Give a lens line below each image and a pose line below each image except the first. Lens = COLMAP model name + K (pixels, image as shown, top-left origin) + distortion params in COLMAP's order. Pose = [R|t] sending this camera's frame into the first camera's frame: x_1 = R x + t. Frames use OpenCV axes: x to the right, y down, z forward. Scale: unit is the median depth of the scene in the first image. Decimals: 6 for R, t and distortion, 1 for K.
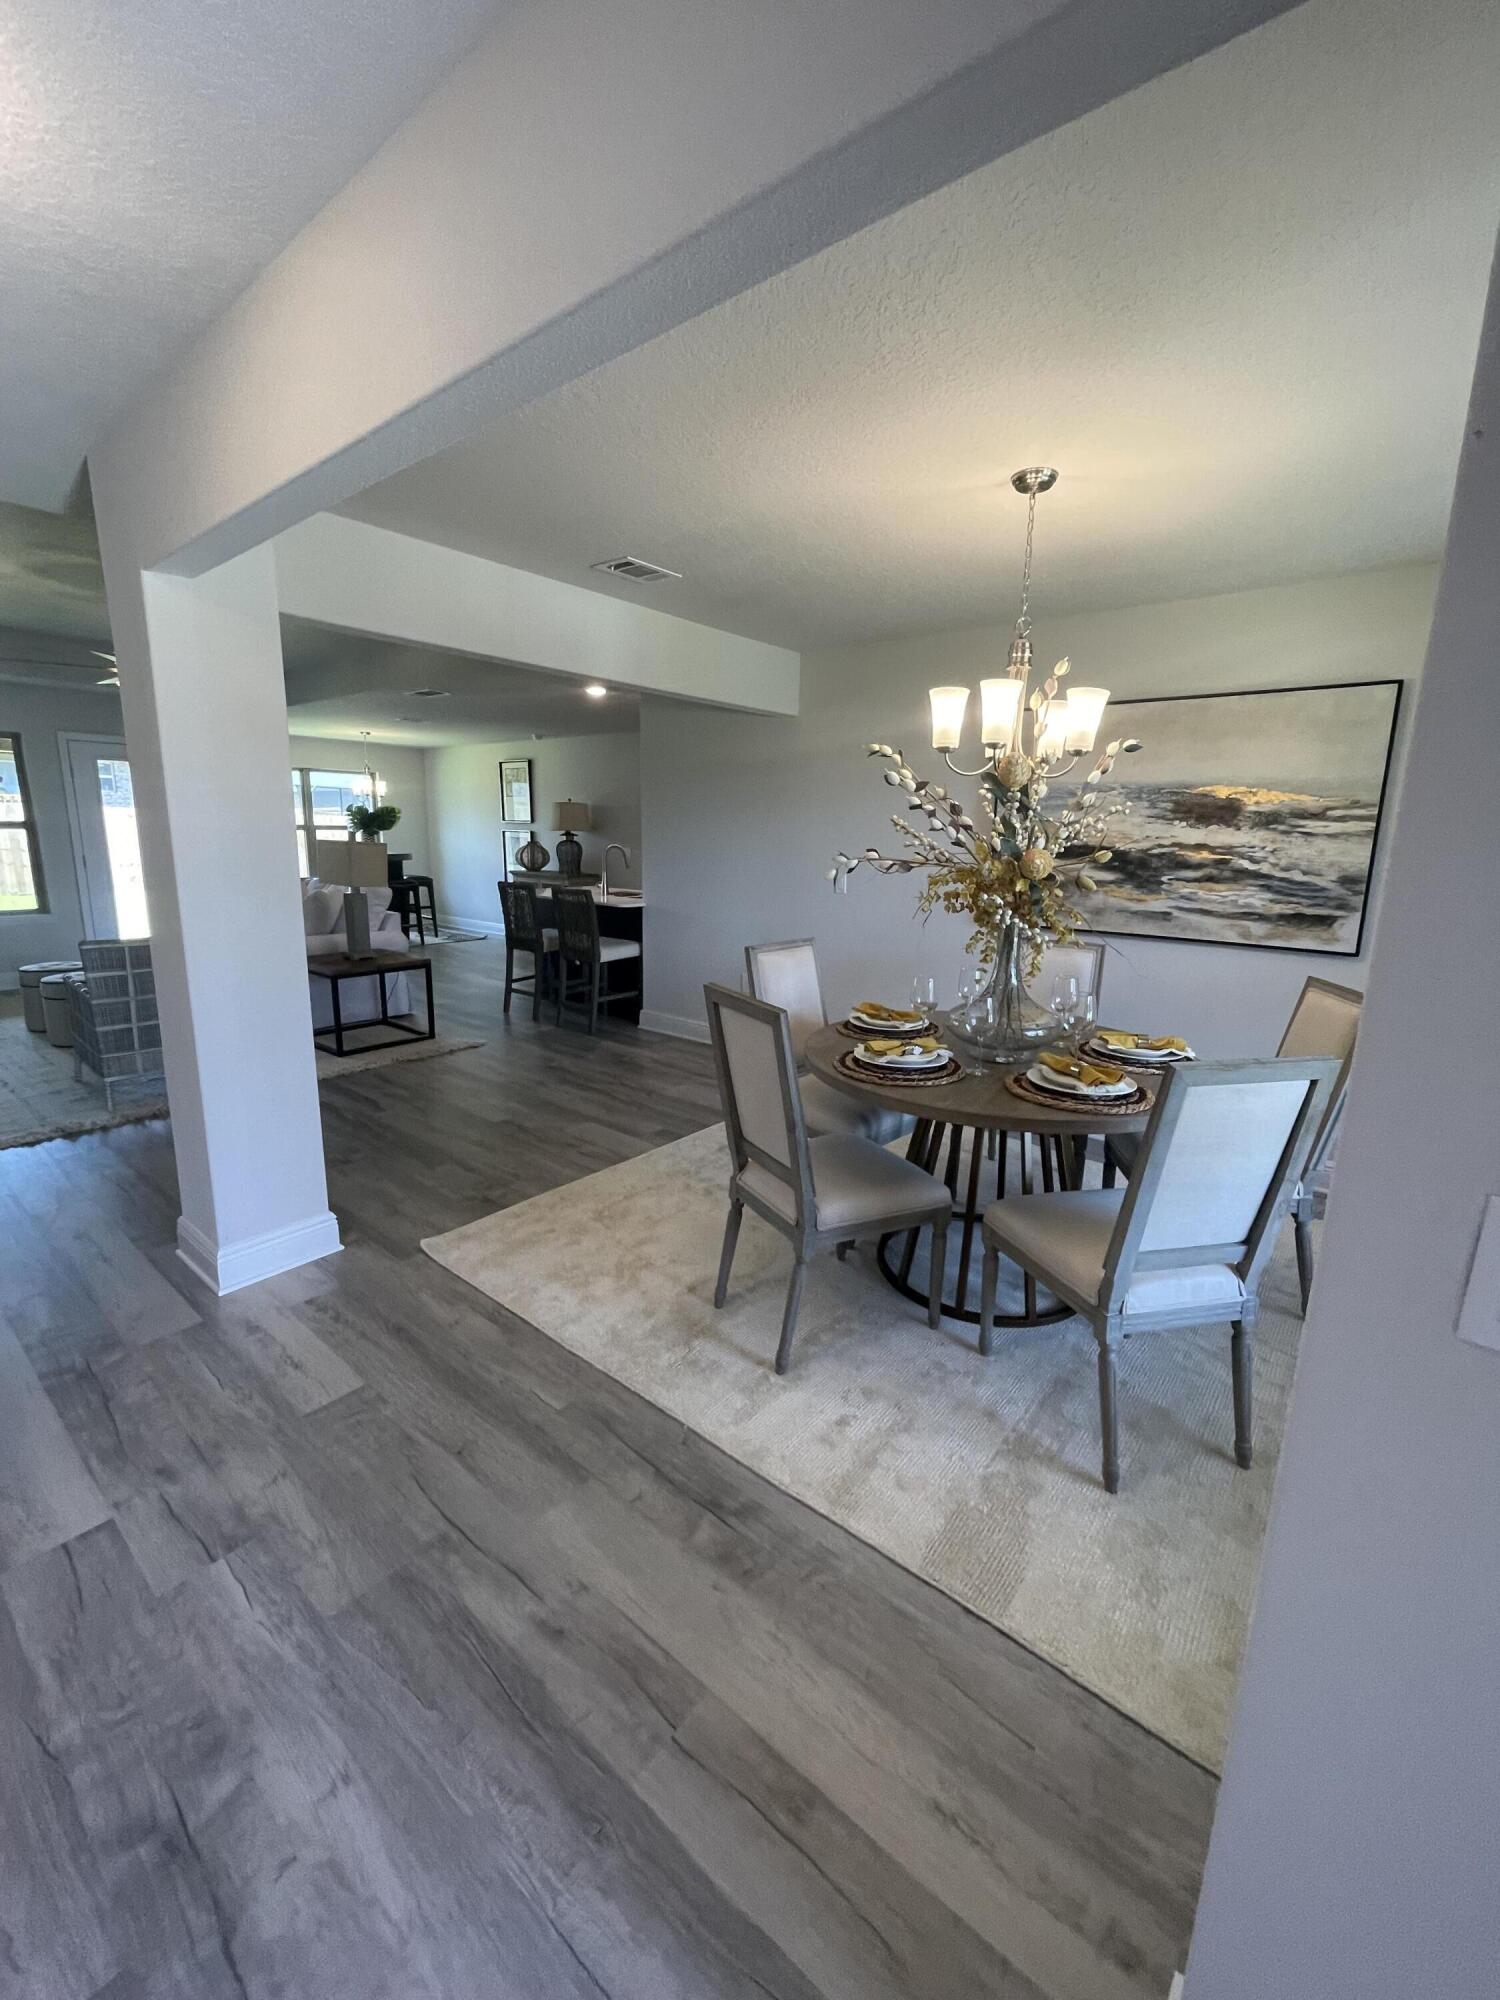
lens RADIAL K [[820.1, 0, 717.6], [0, 820.1, 994.5], [0, 0, 1]] dist [-0.001334, -0.000736]
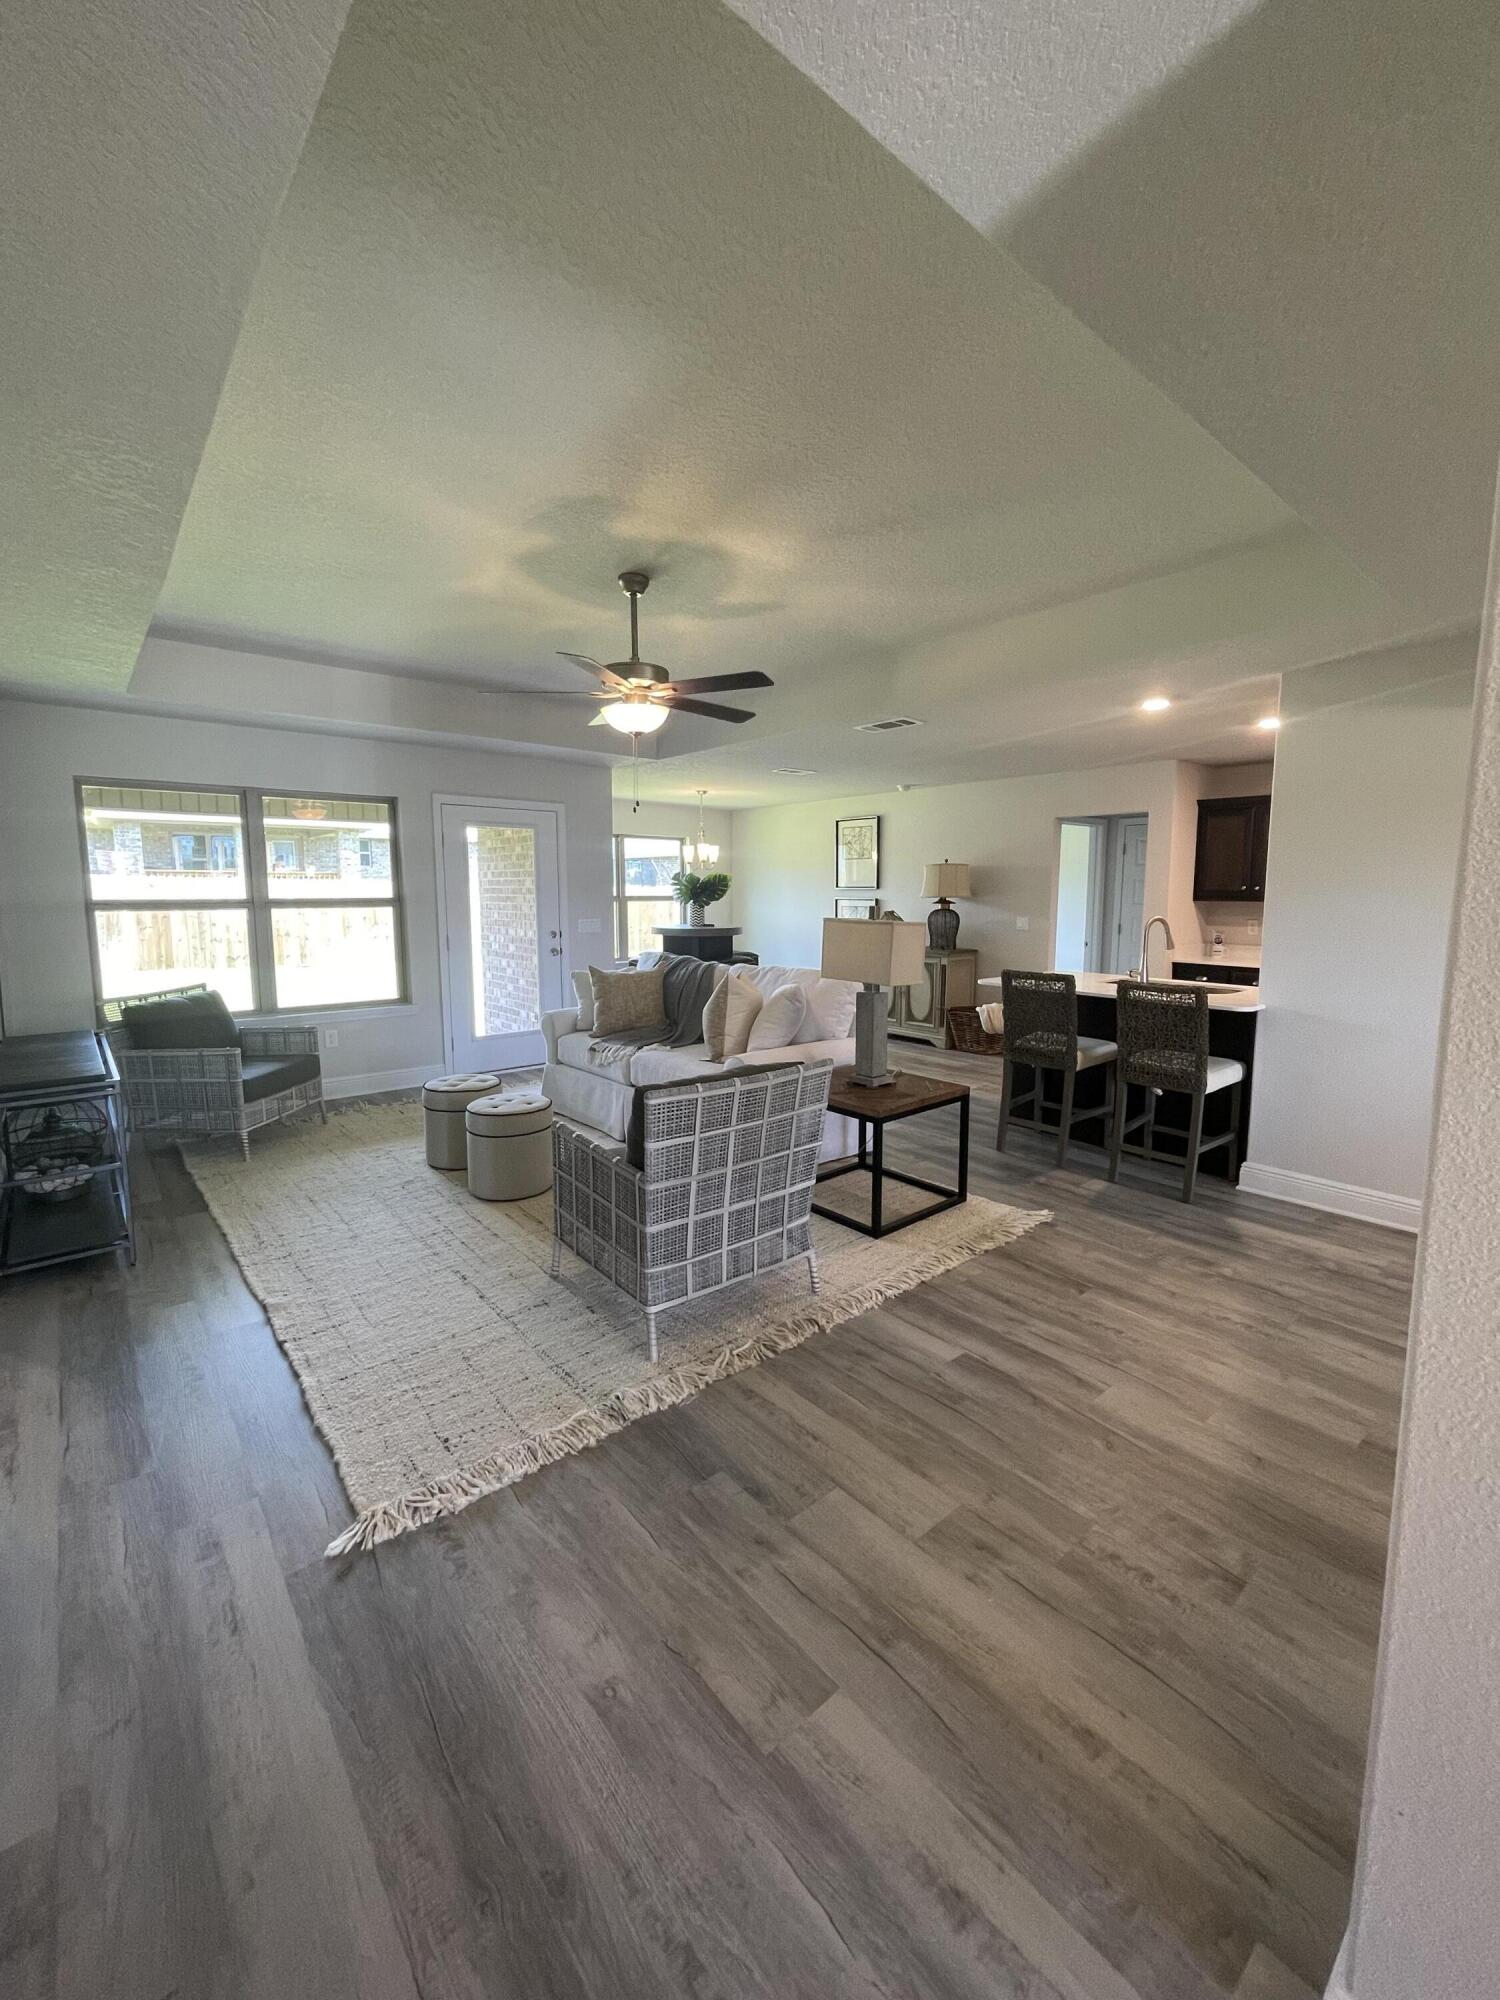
lens RADIAL K [[820.1, 0, 735.5], [0, 820.1, 1009.1], [0, 0, 1]] dist [-0.001334, -0.000736]
pose [[0.981854, 0.009474, -0.189402, -0.230428], [-0.020761, 0.998118, -0.057700, -0.036243], [0.188499, 0.060585, 0.980203, 0.158825]]
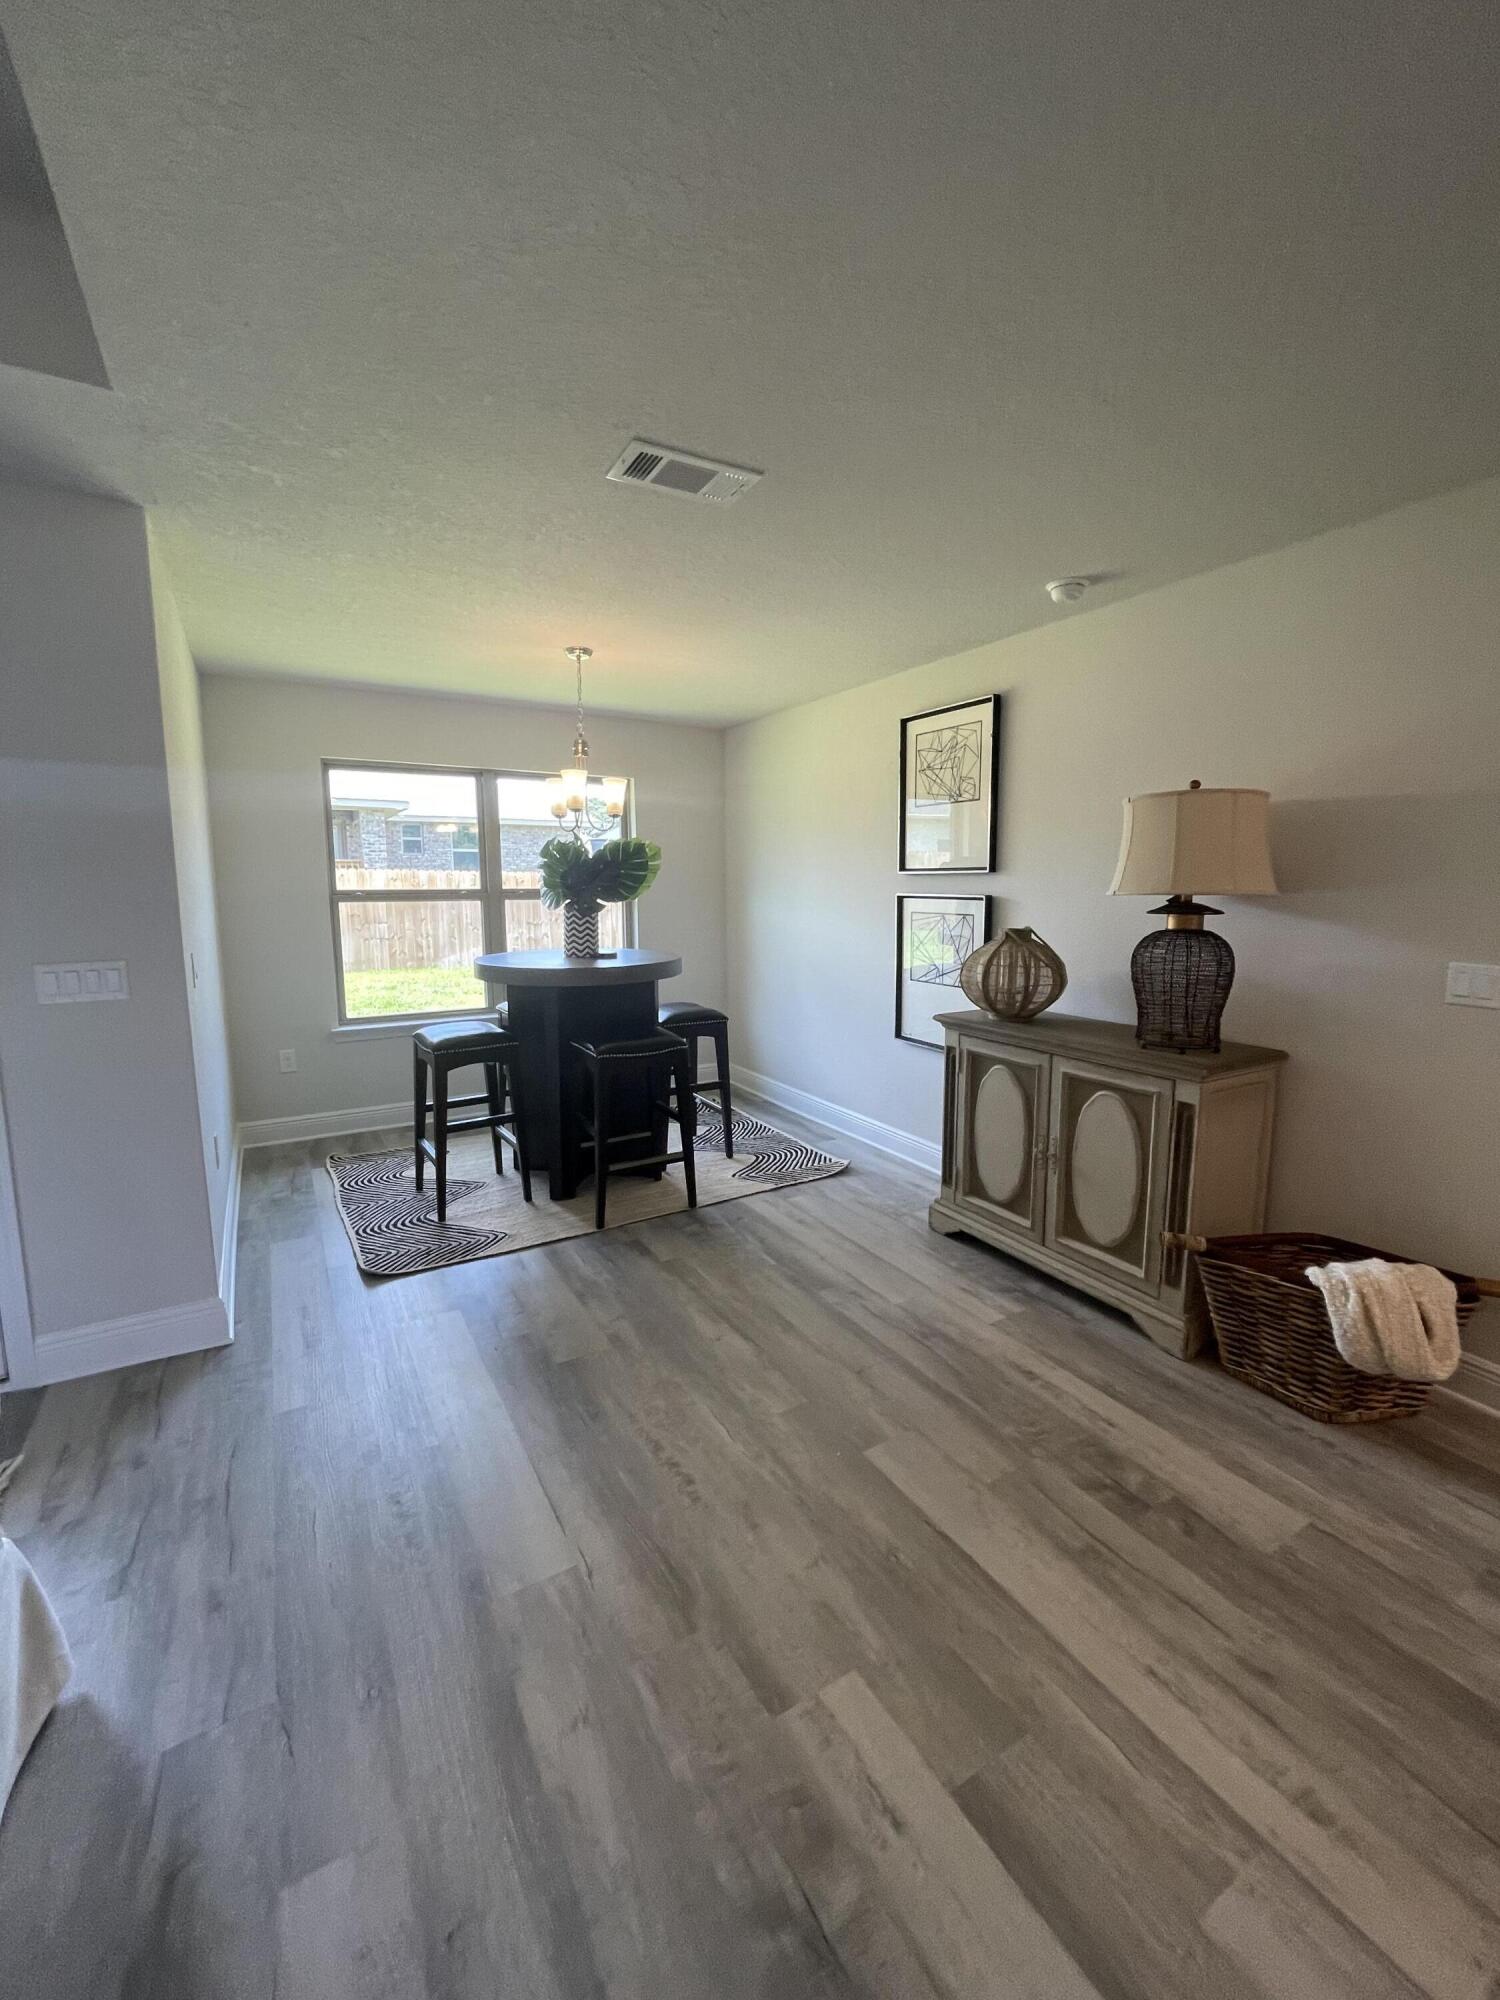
lens RADIAL K [[820.1, 0, 745.2], [0, 820.1, 1001.7], [0, 0, 1]] dist [-0.001334, -0.000736]
pose [[0.941477, 0.026487, -0.336034, -0.227532], [-0.044643, 0.997924, -0.046421, -0.145192], [0.334106, 0.058706, 0.940705, 0.693436]]
